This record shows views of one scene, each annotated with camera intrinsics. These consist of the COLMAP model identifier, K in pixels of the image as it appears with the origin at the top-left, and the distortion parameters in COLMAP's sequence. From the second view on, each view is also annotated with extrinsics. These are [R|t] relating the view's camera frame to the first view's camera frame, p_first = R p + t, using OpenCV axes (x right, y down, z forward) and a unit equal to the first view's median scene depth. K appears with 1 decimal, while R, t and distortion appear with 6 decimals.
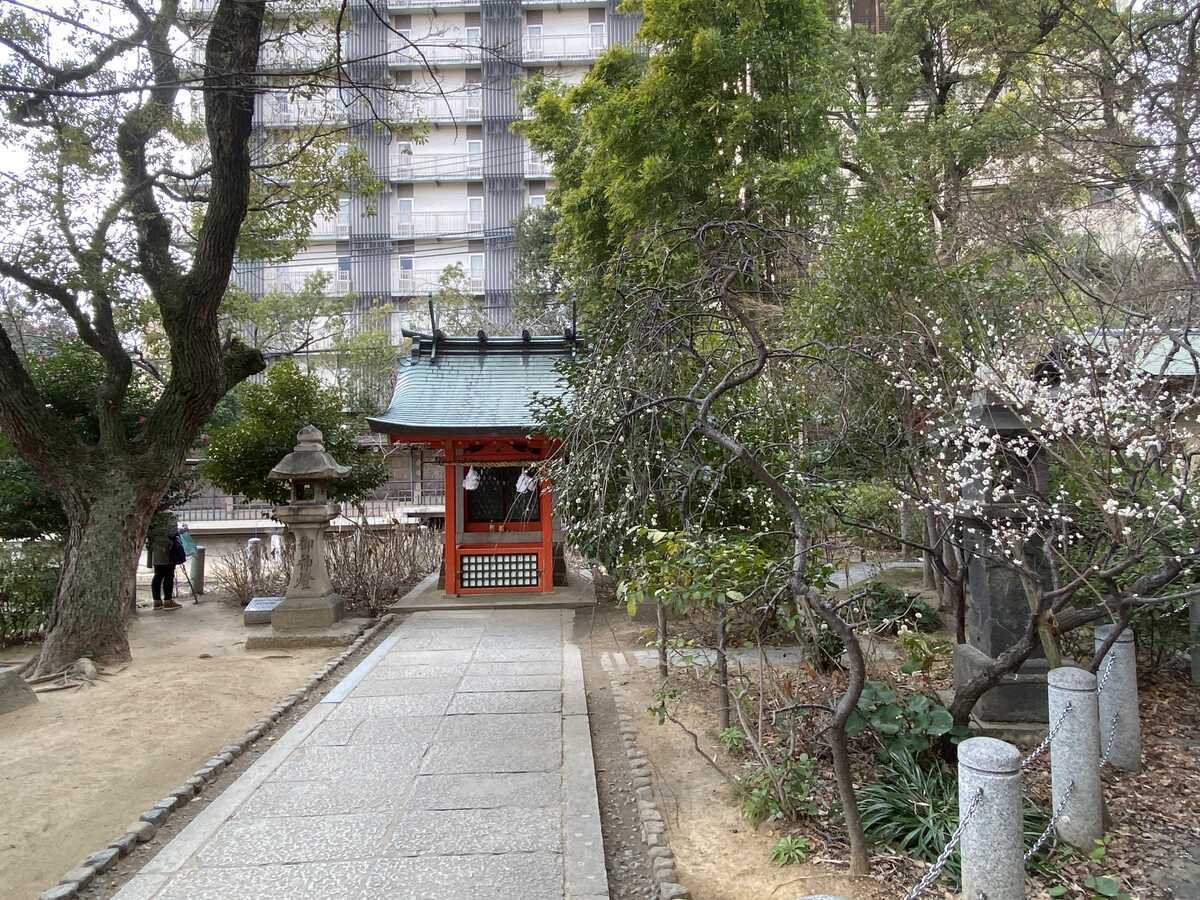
lens RADIAL K [[803.5, 0, 600.6], [0, 803.5, 448.8], [0, 0, 1]] dist [0.001453, 0.000049]
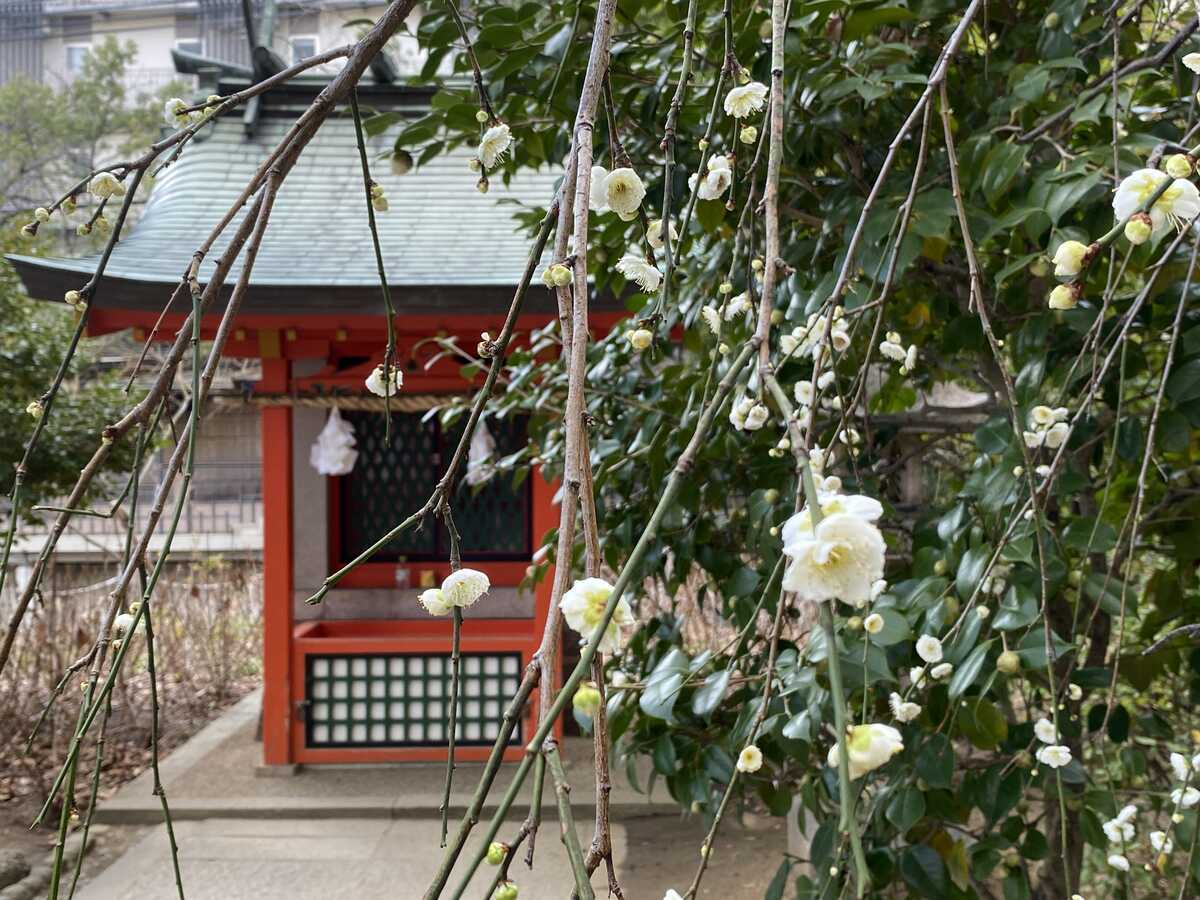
lens RADIAL K [[1398.8, 0, 599.2], [0, 1398.8, 450.9], [0, 0, 1]] dist [-0.016477, 0.000000]
pose [[0.998881, 0.006810, -0.046796, -0.014650], [-0.005568, 0.999630, 0.026634, 0.023408], [0.046960, -0.026343, 0.998549, 0.382631]]
